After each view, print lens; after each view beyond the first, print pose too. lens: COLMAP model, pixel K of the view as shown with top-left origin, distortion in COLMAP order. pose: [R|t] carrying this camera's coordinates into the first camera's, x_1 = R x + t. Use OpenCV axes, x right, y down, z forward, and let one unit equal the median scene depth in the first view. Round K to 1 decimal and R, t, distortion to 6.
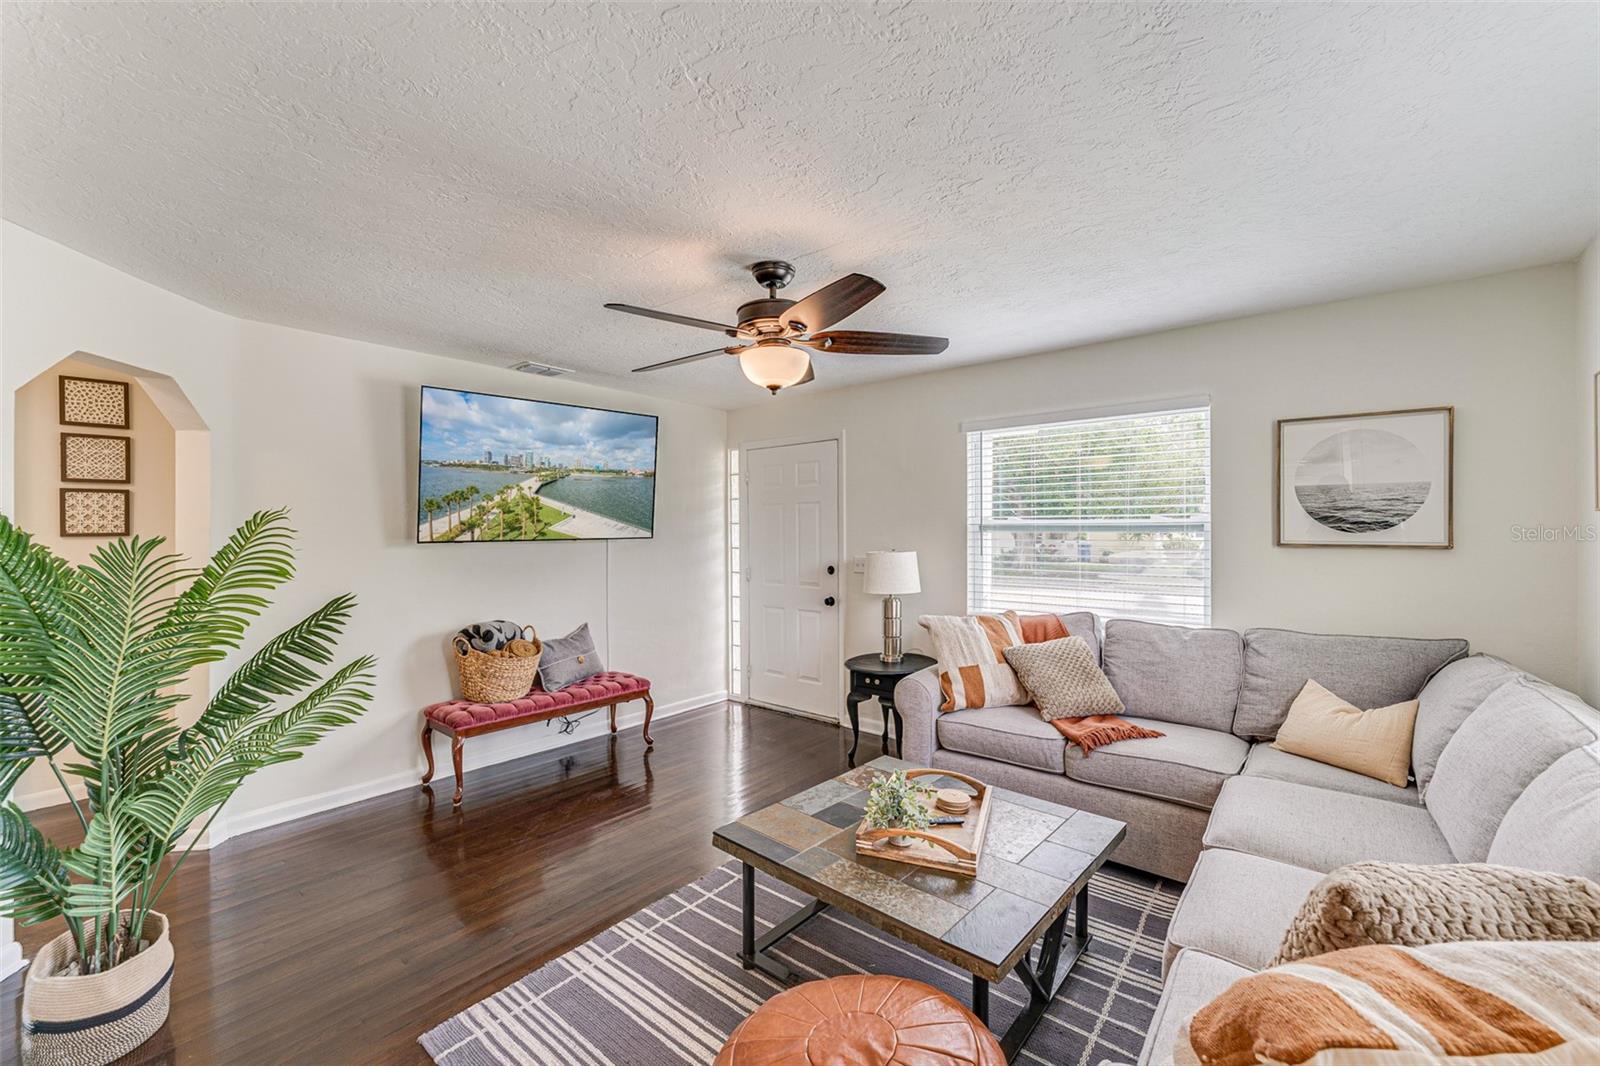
lens RADIAL K [[650.9, 0, 807.5], [0, 650.9, 530.9], [0, 0, 1]] dist [0.001796, -0.000483]
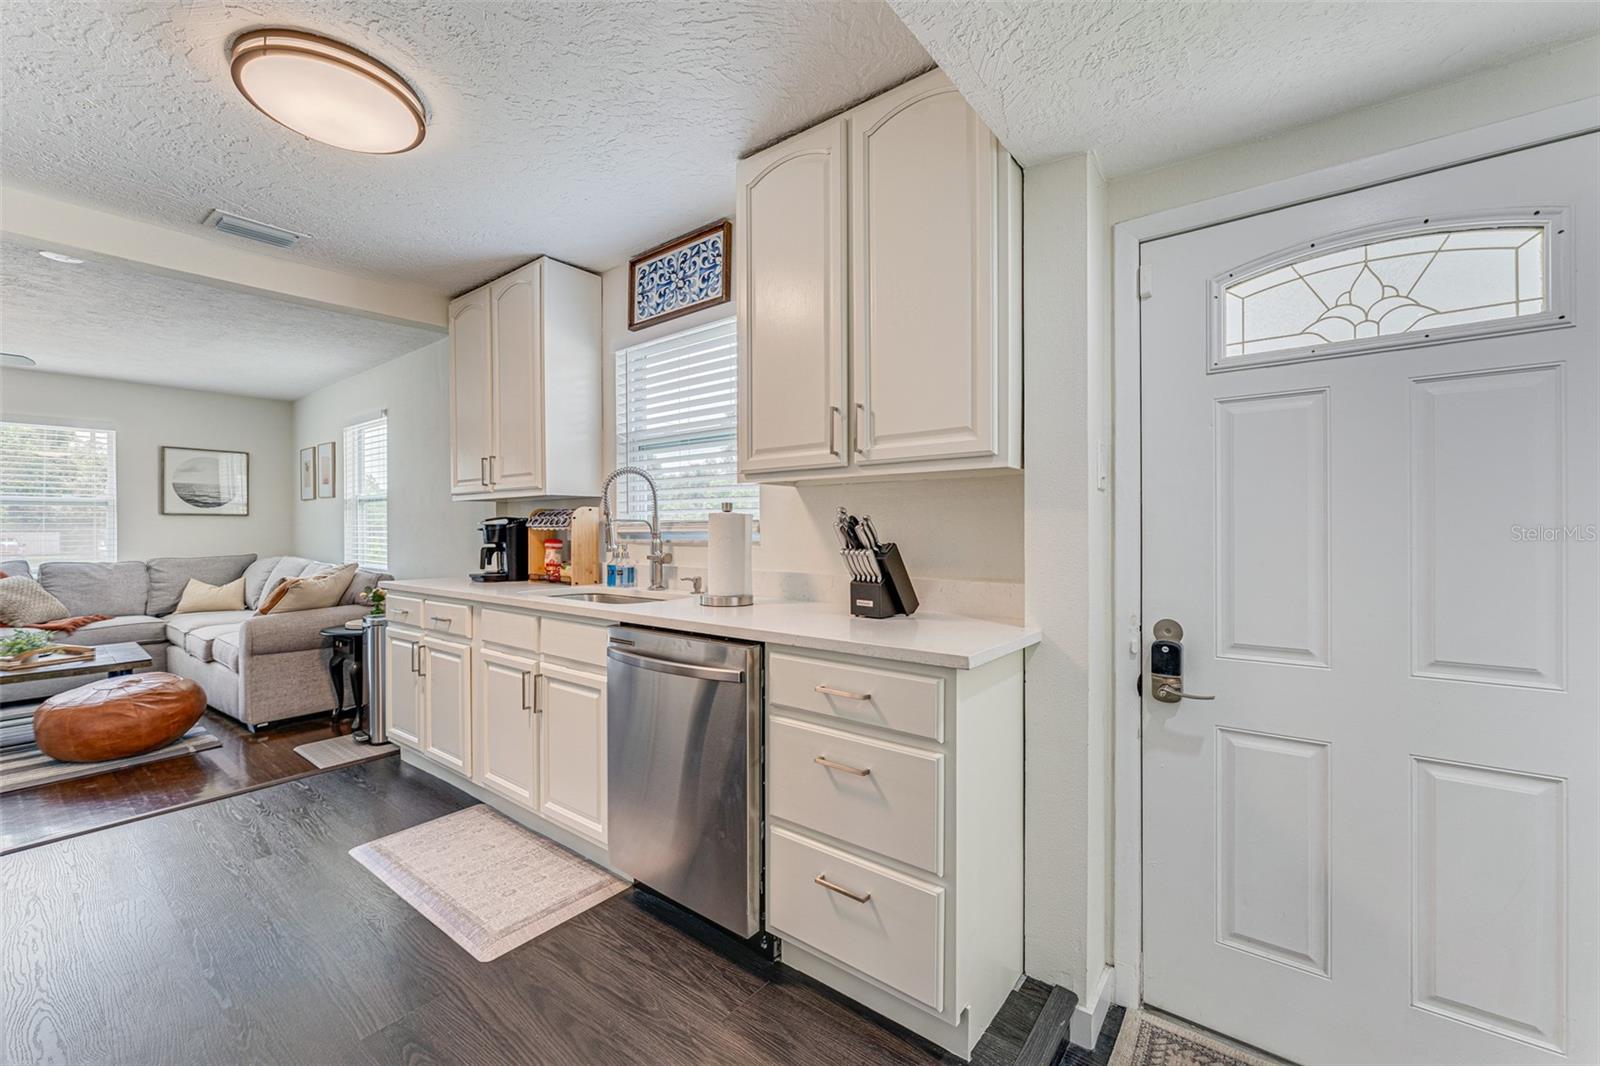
lens RADIAL K [[650.9, 0, 790.8], [0, 650.9, 527.7], [0, 0, 1]] dist [0.001796, -0.000483]
pose [[-0.004227, -0.003293, 0.999986, -1.094539], [0.009550, 0.999949, 0.003333, 0.069257], [-0.999945, 0.009564, -0.004195, -0.745458]]
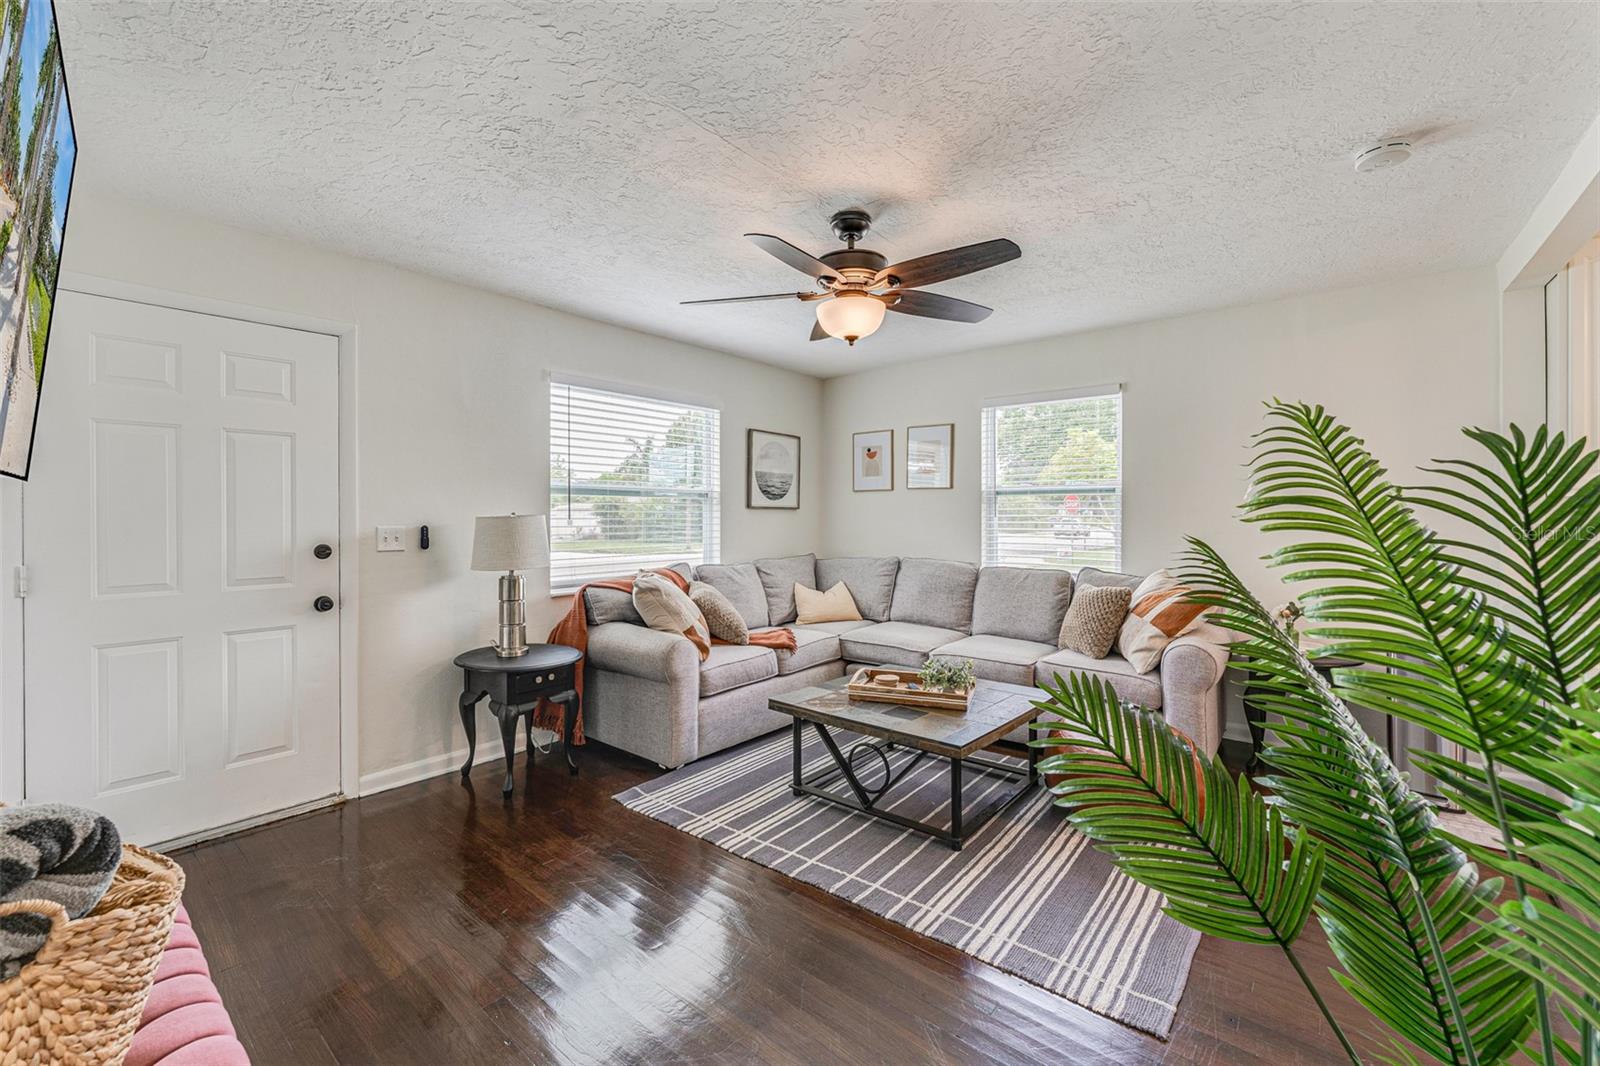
lens RADIAL K [[650.9, 0, 793.8], [0, 650.9, 520.2], [0, 0, 1]] dist [0.001796, -0.000483]
pose [[0.015832, -0.004446, 0.999865, -0.837866], [0.003274, 0.999985, 0.004395, 0.045525], [-0.999869, 0.003204, 0.015847, 0.841731]]
